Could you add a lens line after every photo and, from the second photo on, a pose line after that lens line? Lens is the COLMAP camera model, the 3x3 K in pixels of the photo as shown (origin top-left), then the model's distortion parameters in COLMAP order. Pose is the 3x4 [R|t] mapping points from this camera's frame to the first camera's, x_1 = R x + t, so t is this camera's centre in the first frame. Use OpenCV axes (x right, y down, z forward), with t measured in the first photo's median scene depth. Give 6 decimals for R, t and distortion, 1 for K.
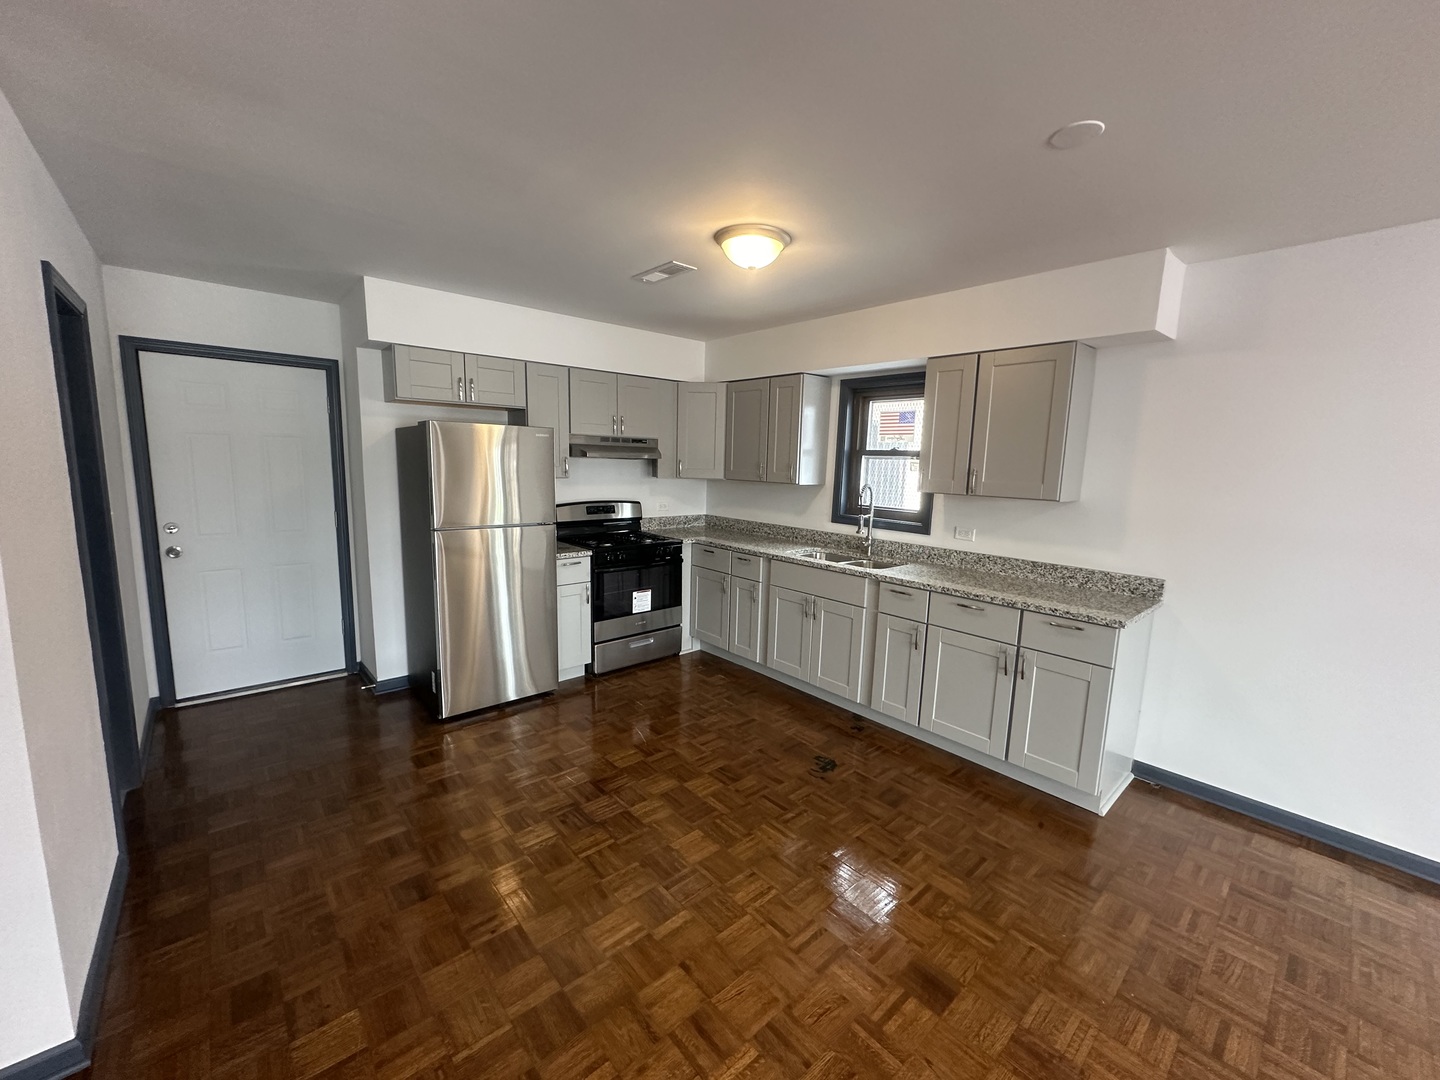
lens RADIAL K [[570.4, 0, 721.0], [0, 570.4, 540.1], [0, 0, 1]] dist [-0.000675, 0.000077]
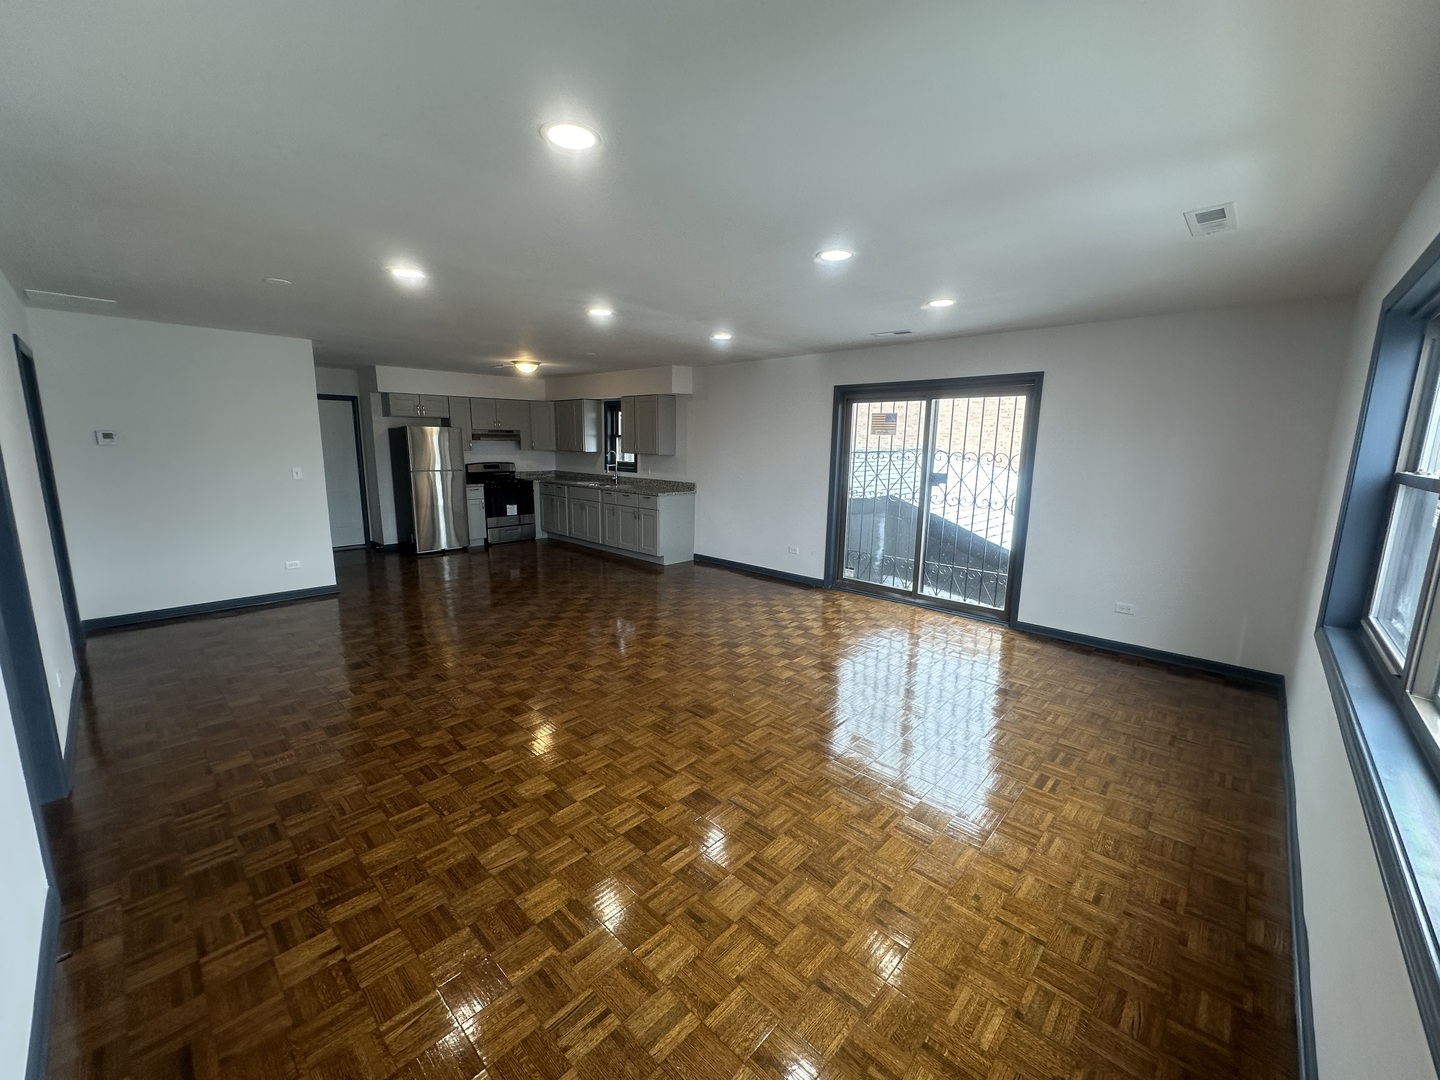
lens RADIAL K [[570.4, 0, 717.4], [0, 570.4, 538.9], [0, 0, 1]] dist [-0.000675, 0.000077]
pose [[0.995950, -0.029423, 0.084954, 0.452051], [0.026344, 0.998963, 0.037135, 0.165789], [-0.085958, -0.034746, 0.995693, -1.200109]]
